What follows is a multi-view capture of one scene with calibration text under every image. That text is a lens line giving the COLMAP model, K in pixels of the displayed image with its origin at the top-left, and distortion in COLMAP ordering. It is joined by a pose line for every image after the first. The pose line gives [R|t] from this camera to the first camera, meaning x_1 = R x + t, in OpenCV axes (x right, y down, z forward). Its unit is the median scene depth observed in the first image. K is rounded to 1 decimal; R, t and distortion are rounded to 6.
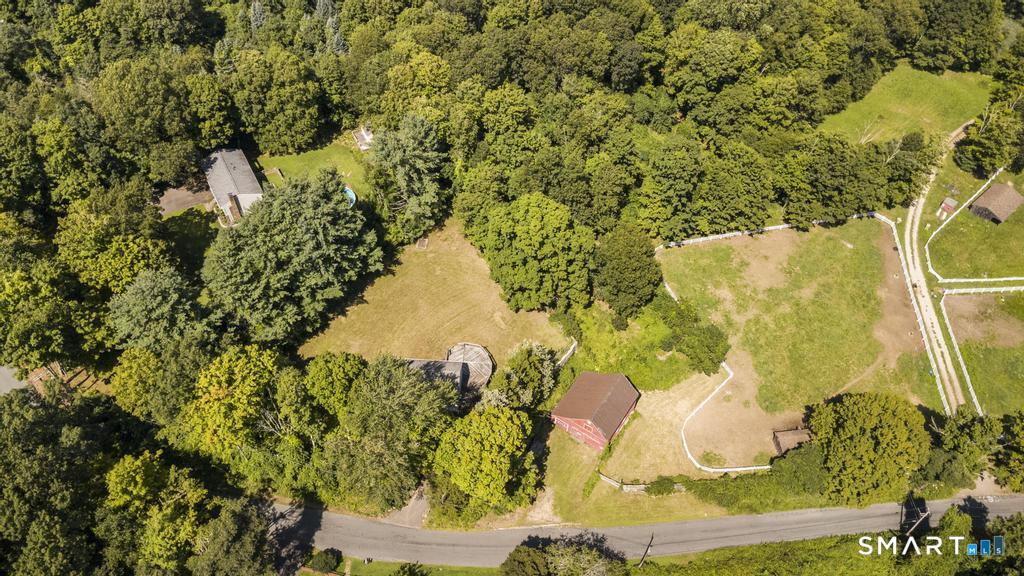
lens RADIAL K [[719.0, 0, 510.1], [0, 719.0, 284.0], [0, 0, 1]] dist [0.019603, -0.024966]
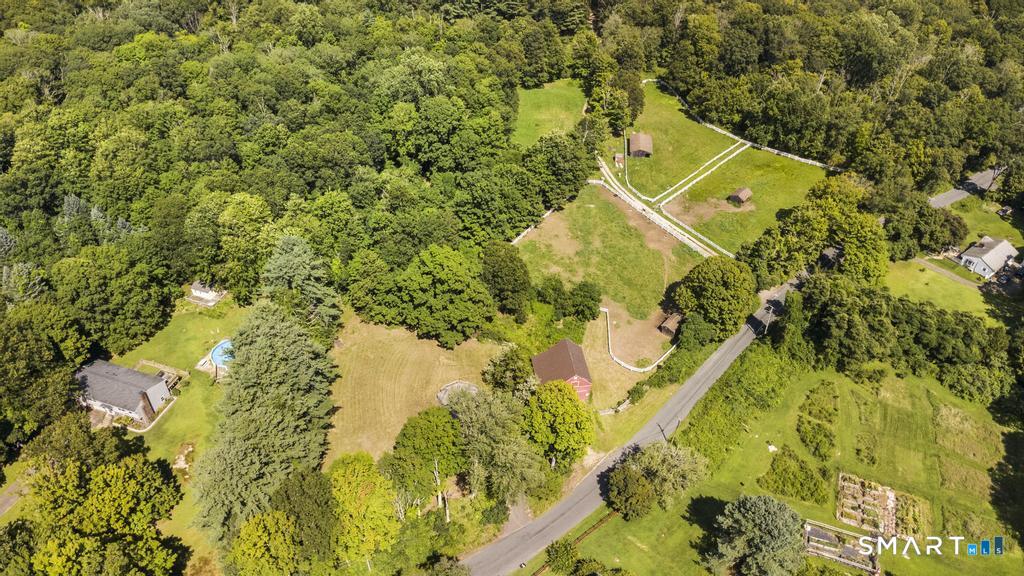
lens RADIAL K [[719.0, 0, 509.7], [0, 719.0, 288.8], [0, 0, 1]] dist [0.019603, -0.024966]
pose [[0.739039, -0.435328, 0.514111, -0.460356], [0.505130, 0.863031, 0.004650, -0.003891], [-0.445718, 0.256257, 0.857711, -0.050742]]
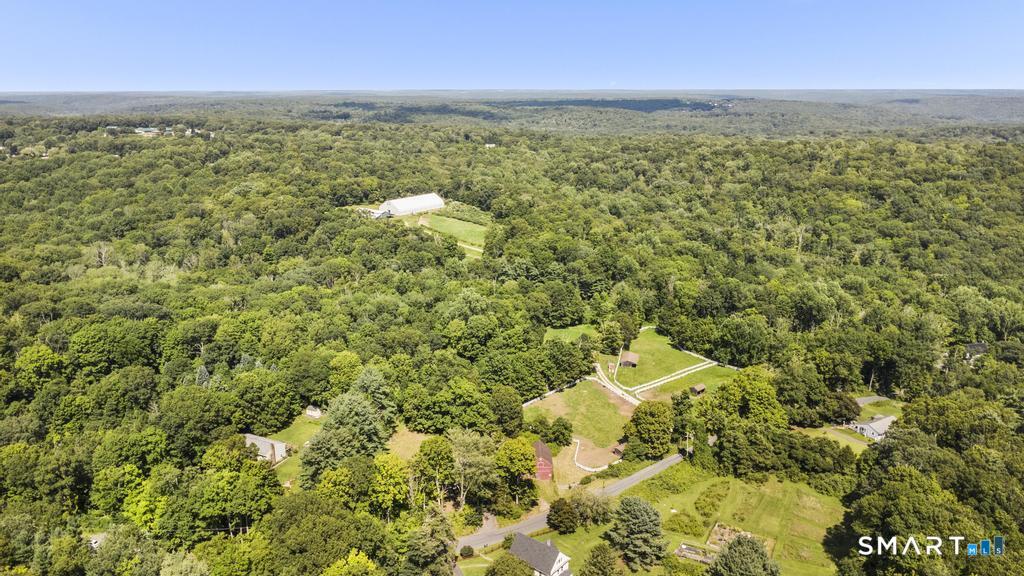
lens RADIAL K [[719.0, 0, 512.3], [0, 719.0, 292.8], [0, 0, 1]] dist [0.019603, -0.024966]
pose [[0.816459, -0.182628, 0.547760, -0.760315], [0.454809, 0.787867, -0.415229, 0.501223], [-0.355730, 0.588144, 0.726322, -0.507418]]
